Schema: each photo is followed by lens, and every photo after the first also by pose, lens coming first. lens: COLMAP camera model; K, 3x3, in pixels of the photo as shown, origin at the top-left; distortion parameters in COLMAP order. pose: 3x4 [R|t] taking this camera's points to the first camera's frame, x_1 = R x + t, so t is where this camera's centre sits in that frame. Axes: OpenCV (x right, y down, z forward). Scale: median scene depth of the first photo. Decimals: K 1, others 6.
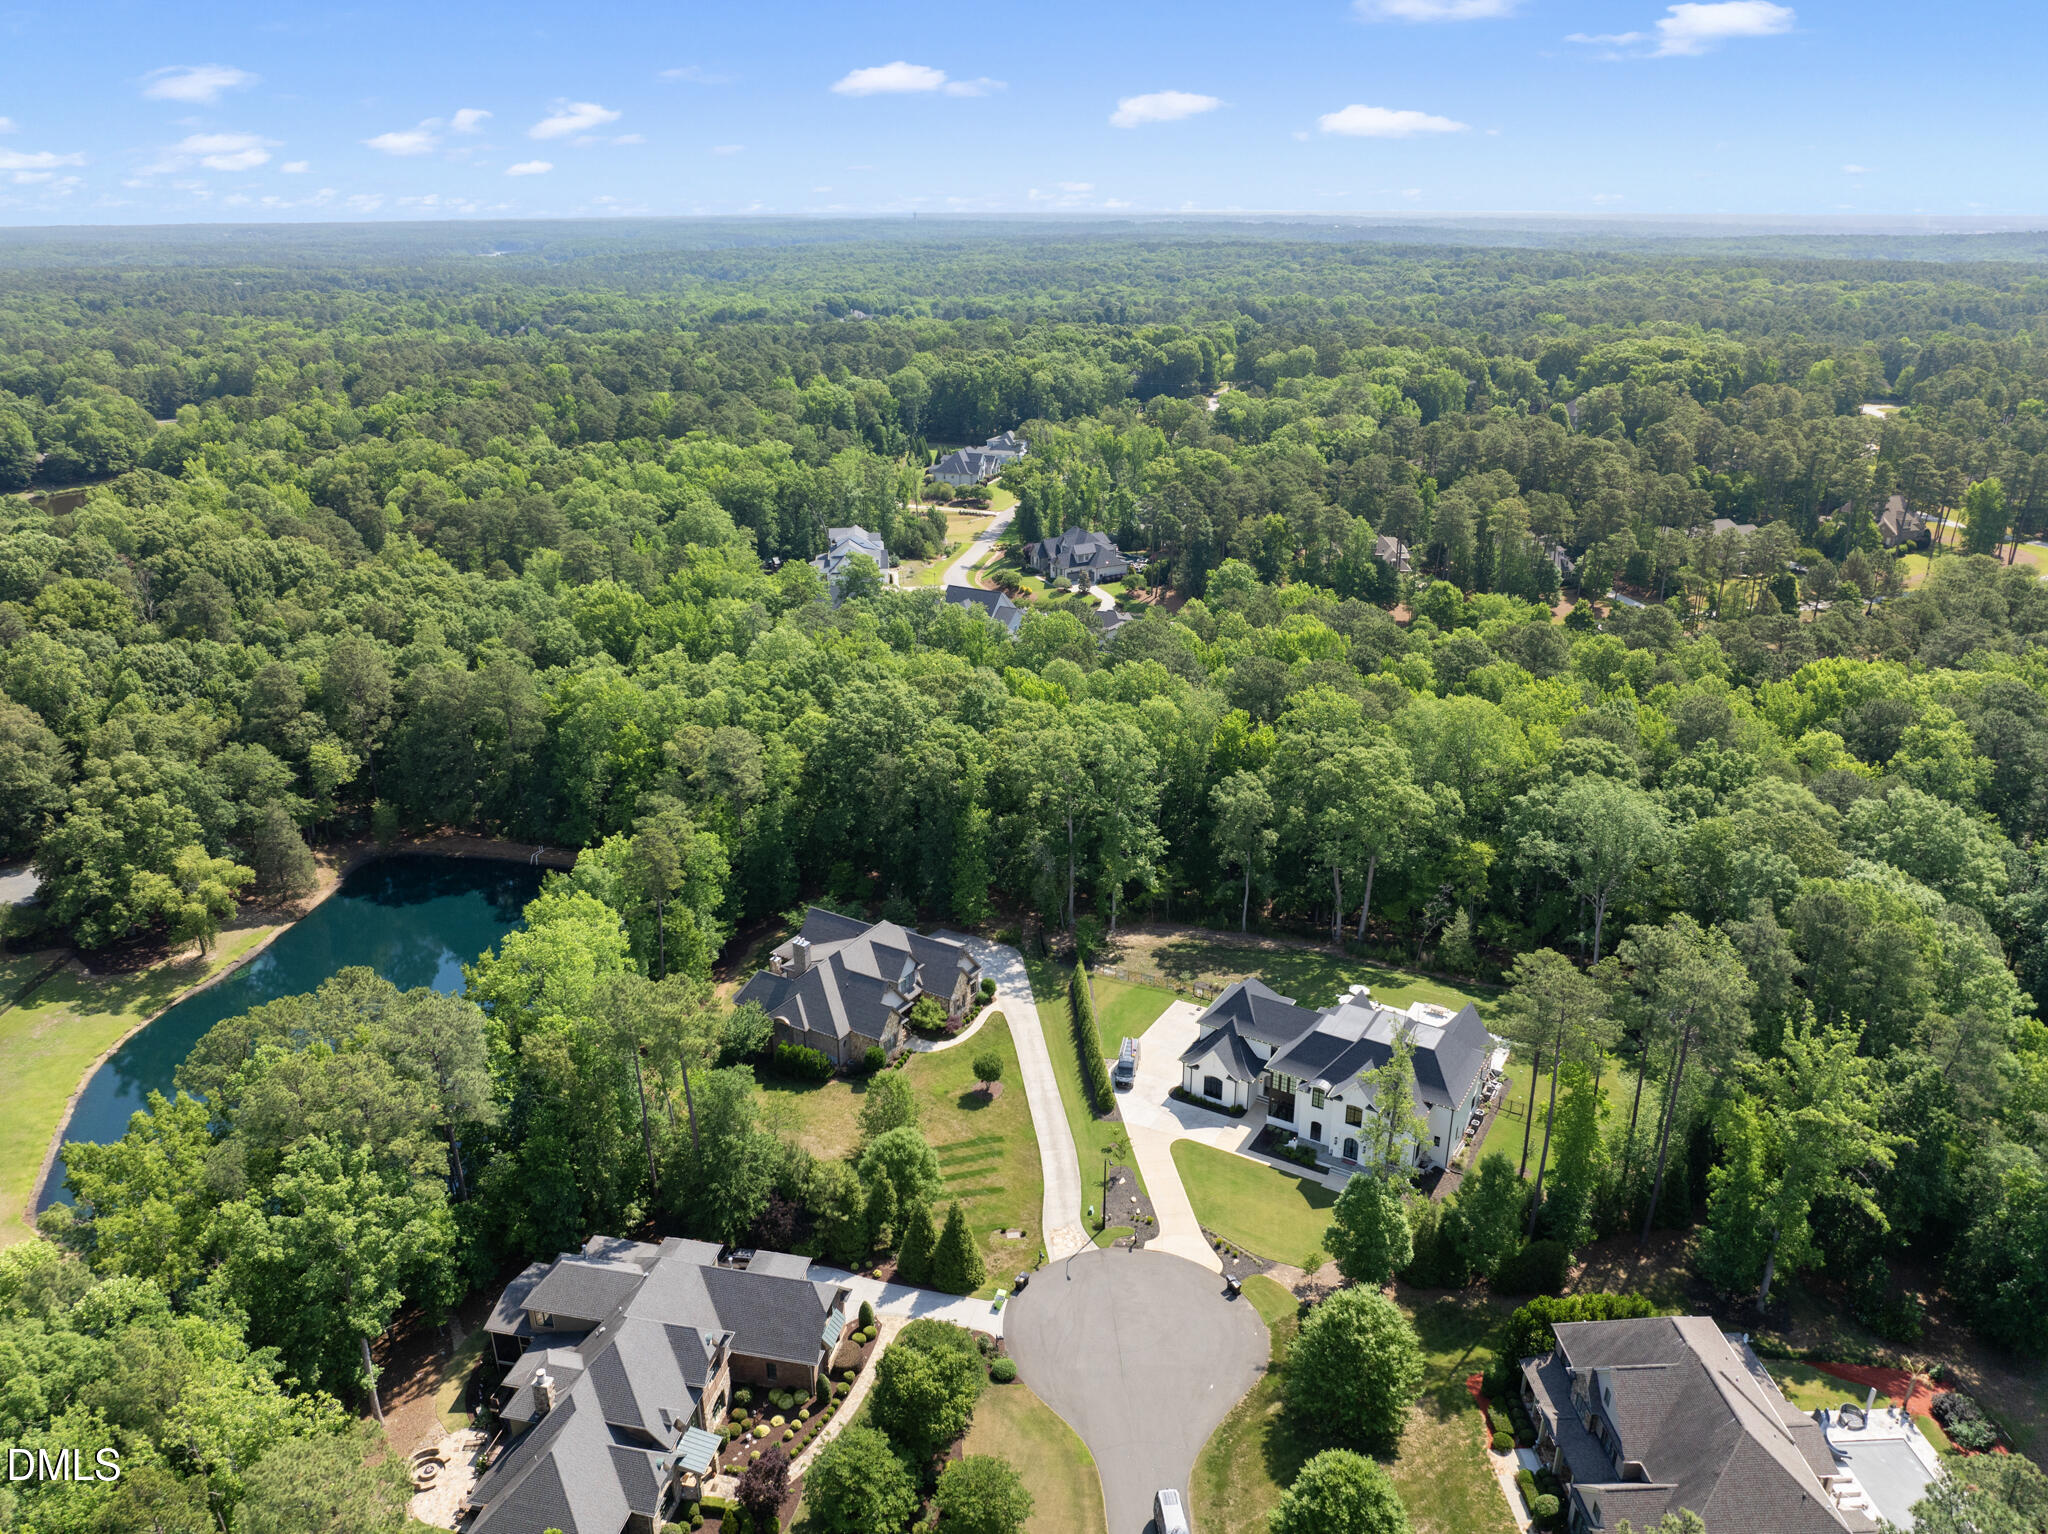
lens RADIAL K [[1445.7, 0, 1032.9], [0, 1445.7, 766.0], [0, 0, 1]] dist [-0.046311, 0.015404]
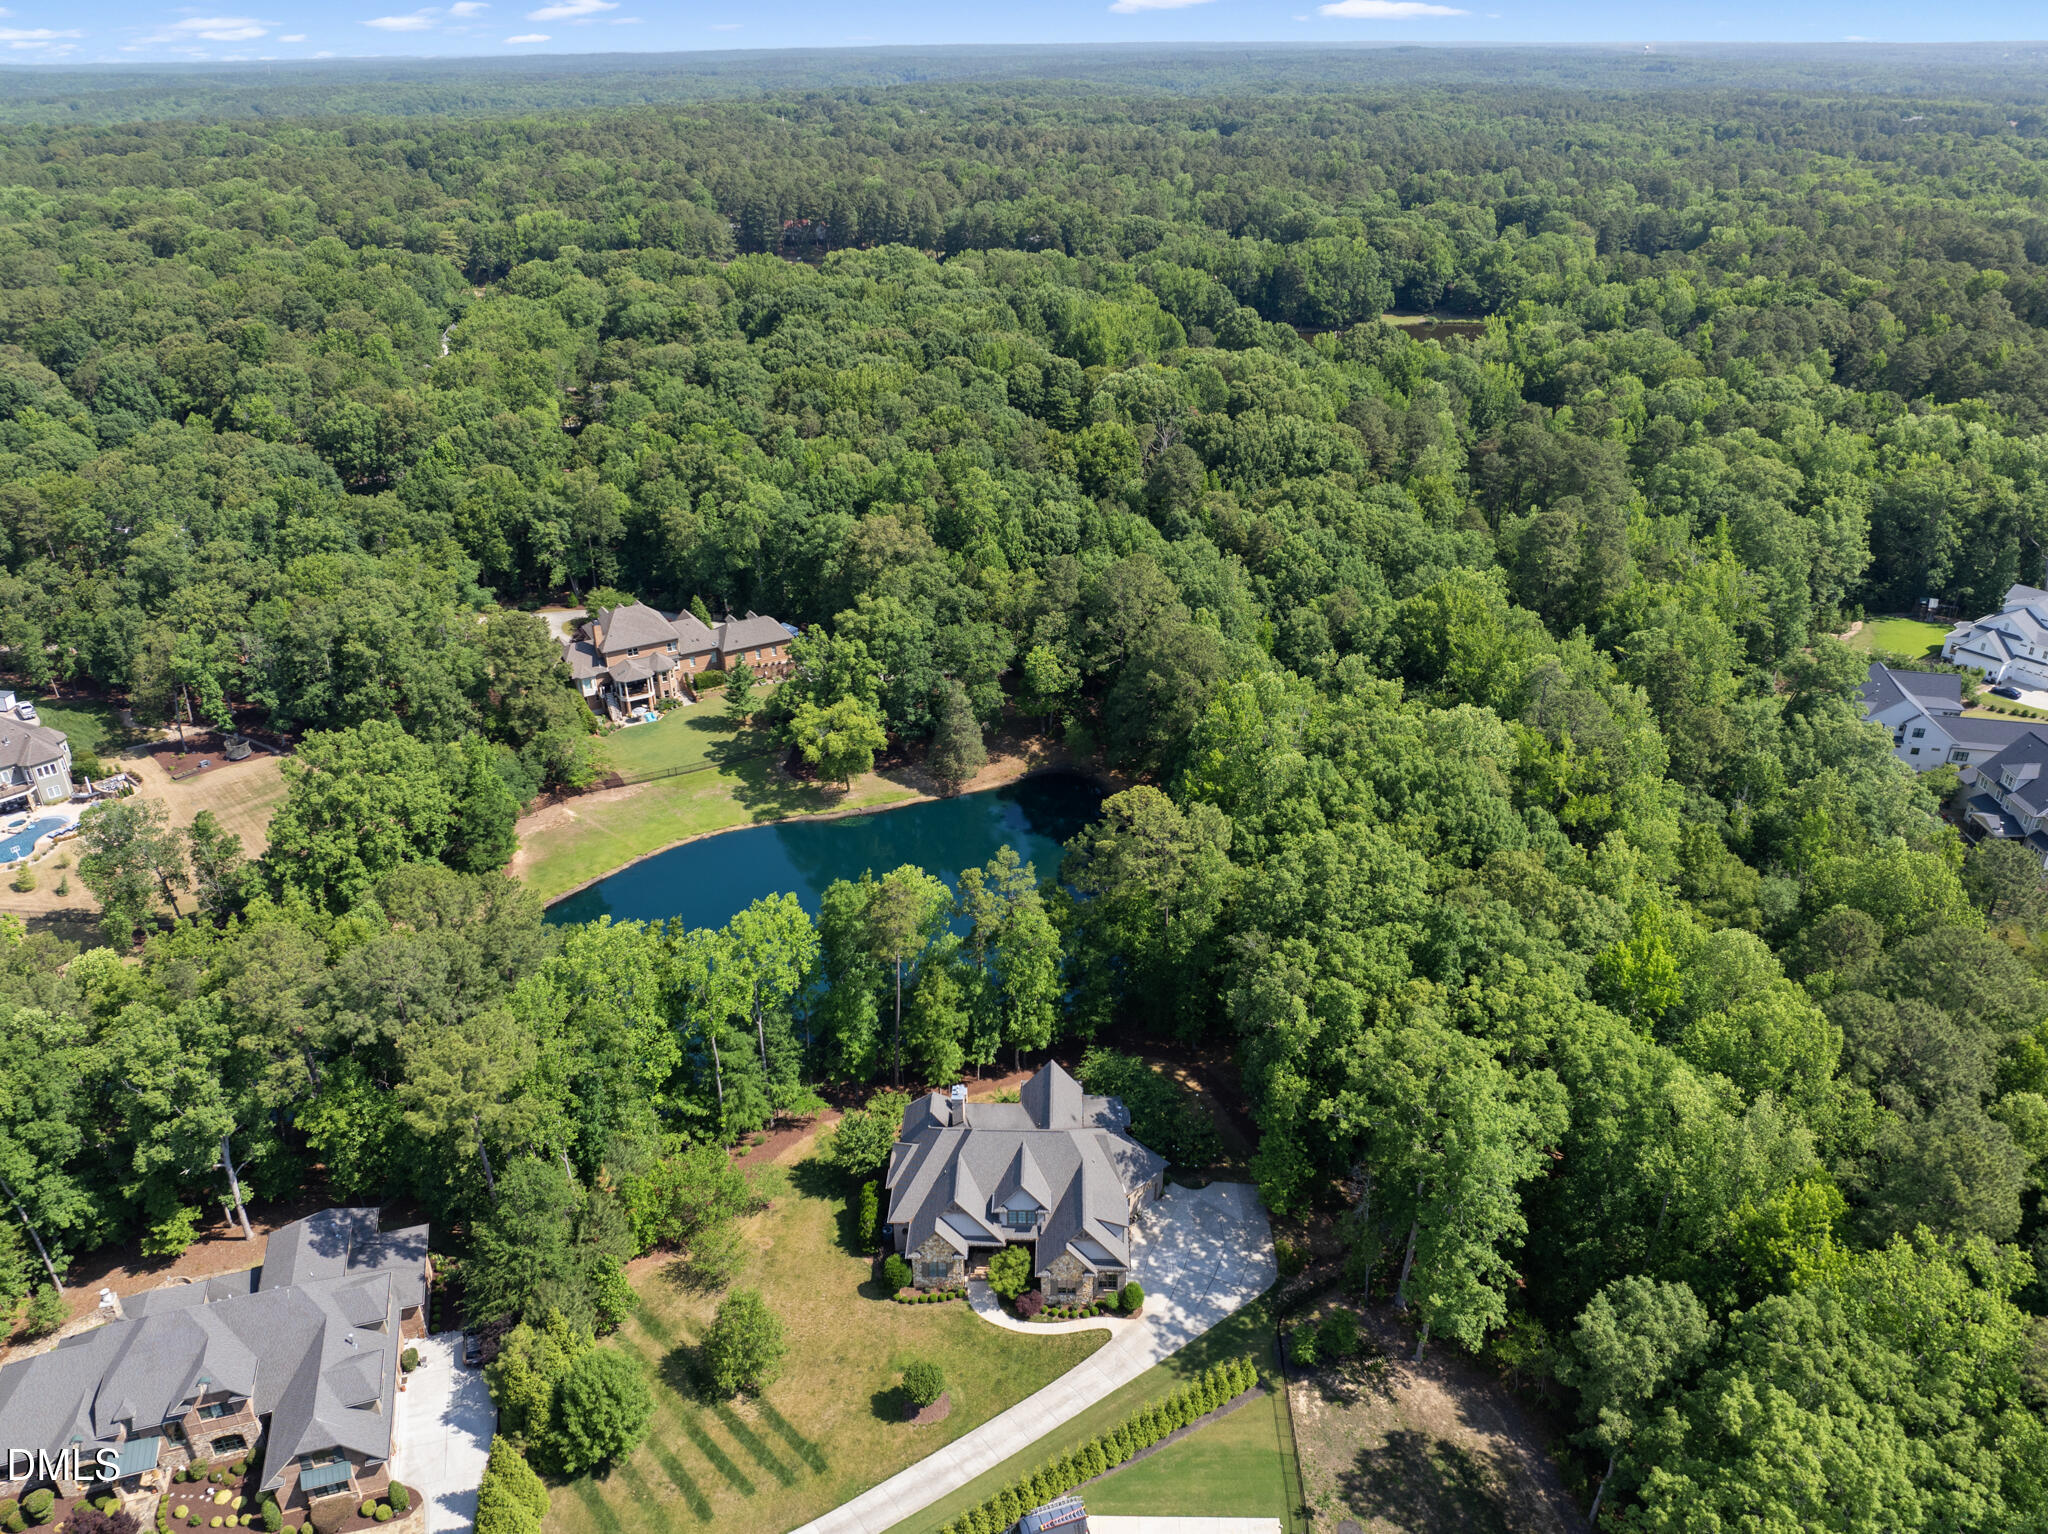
lens RADIAL K [[1445.7, 0, 1018.0], [0, 1445.7, 798.3], [0, 0, 1]] dist [-0.046311, 0.015404]
pose [[0.497993, 0.414909, -0.761481, 0.354321], [-0.321364, 0.903887, 0.282336, -0.233445], [0.805436, 0.104111, 0.583466, 0.491402]]
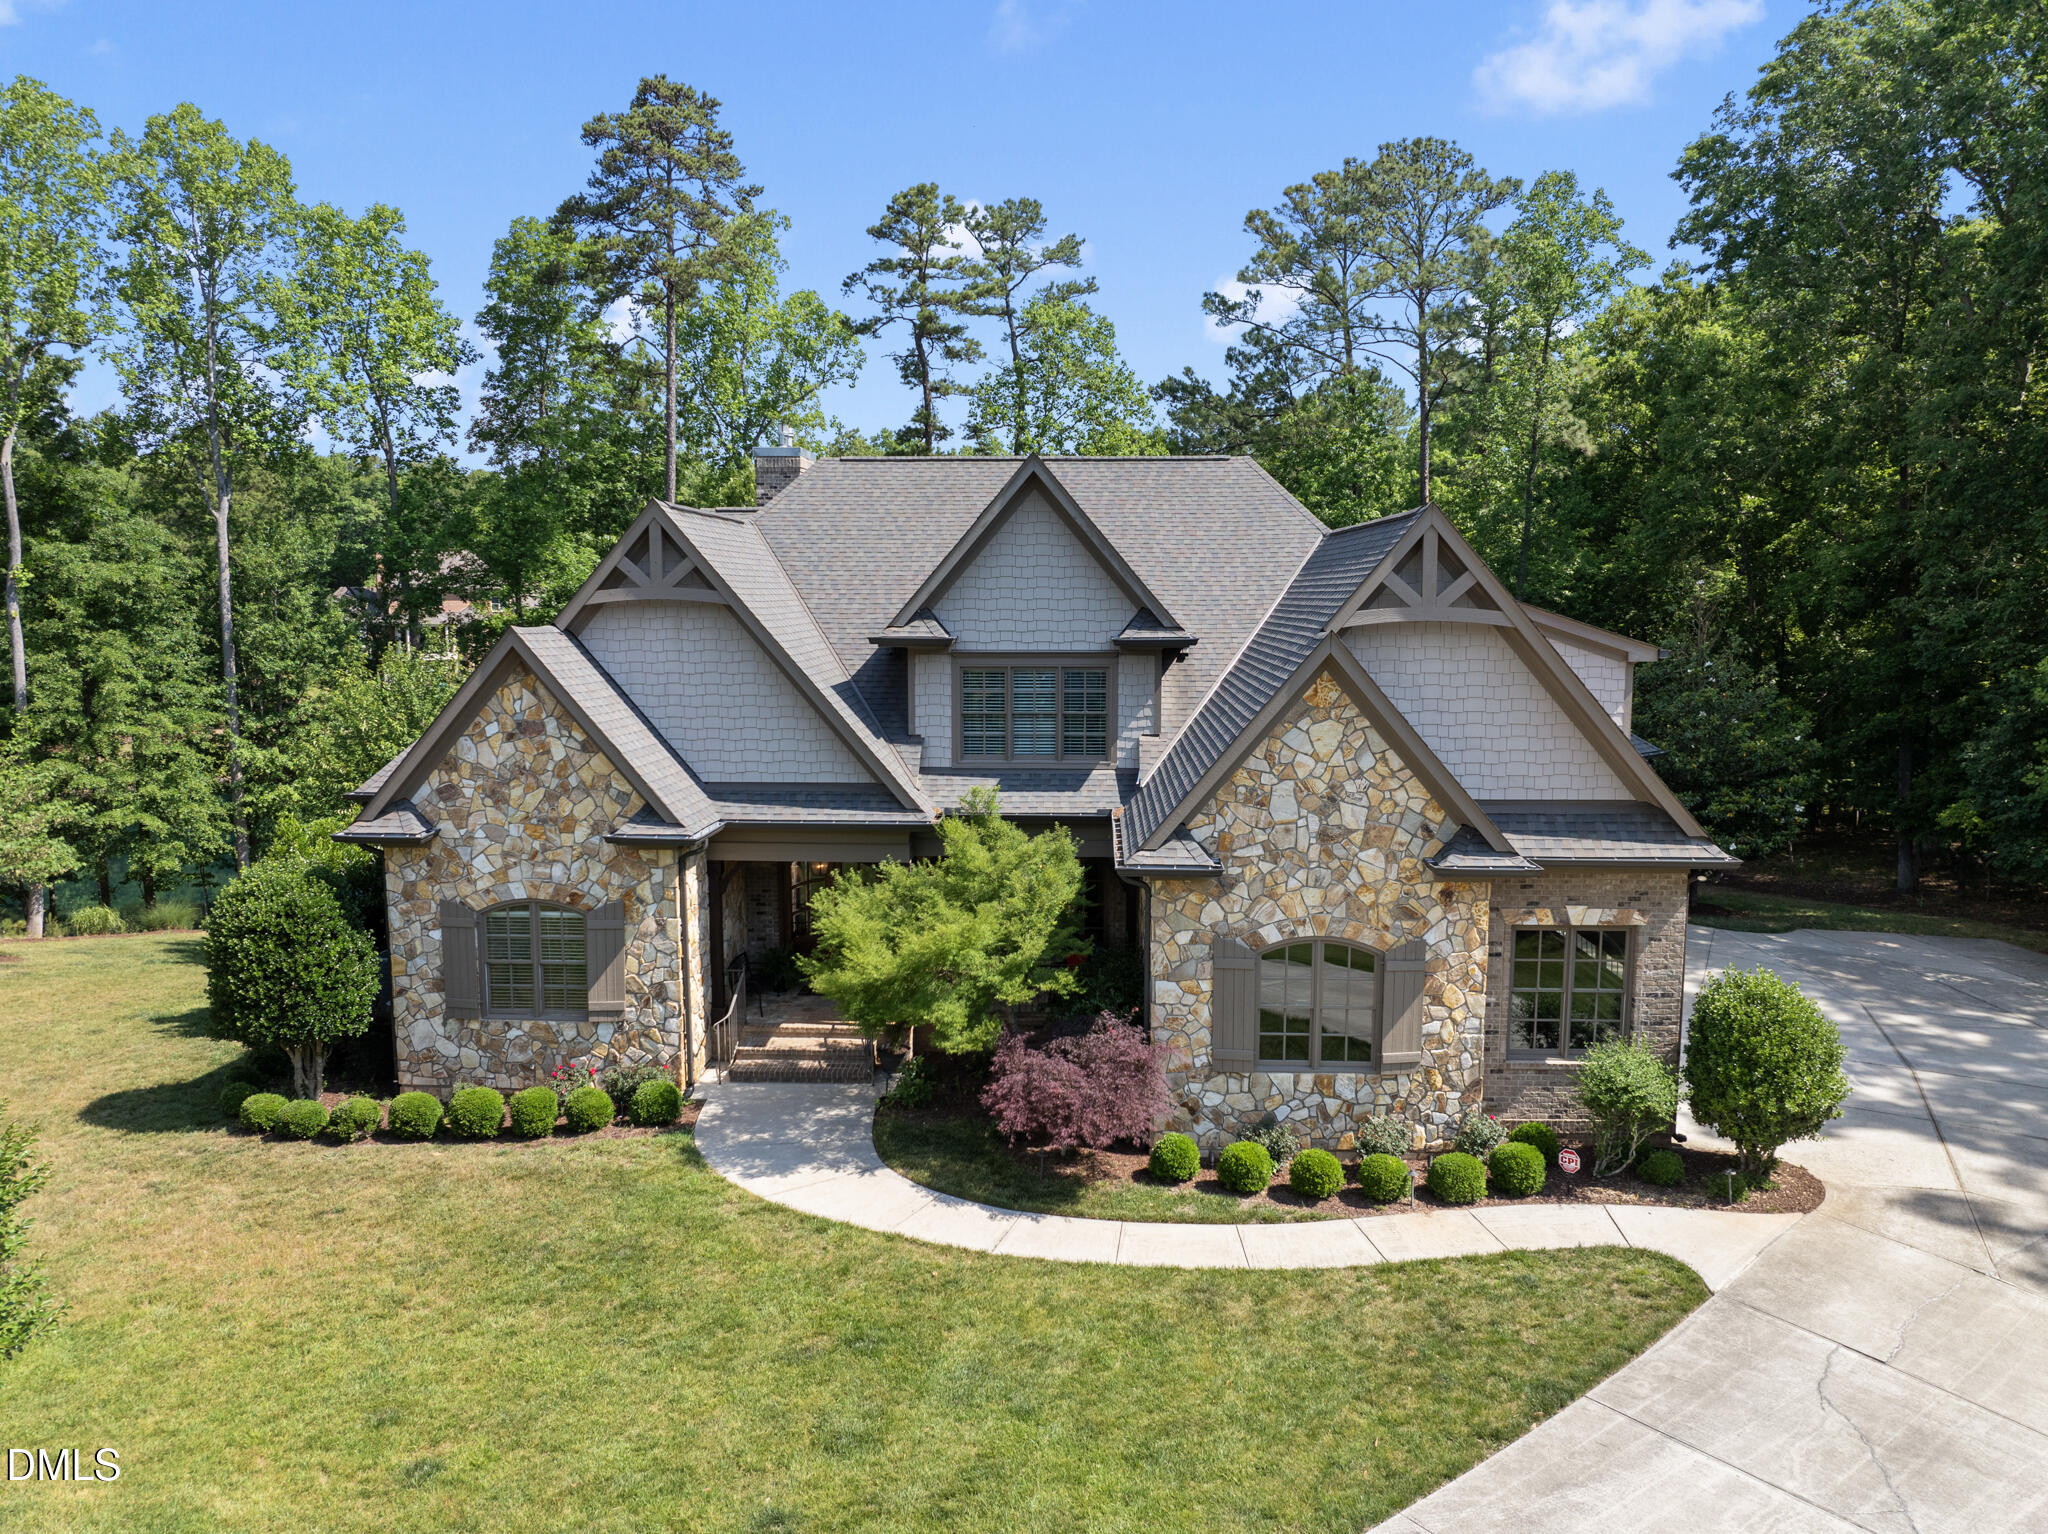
lens RADIAL K [[1445.7, 0, 1021.2], [0, 1445.7, 767.5], [0, 0, 1]] dist [-0.046311, 0.015404]
pose [[0.484229, 0.116265, -0.867182, 0.029841], [-0.338841, 0.938708, -0.063352, 0.149153], [0.806666, 0.324514, 0.493945, 0.847800]]
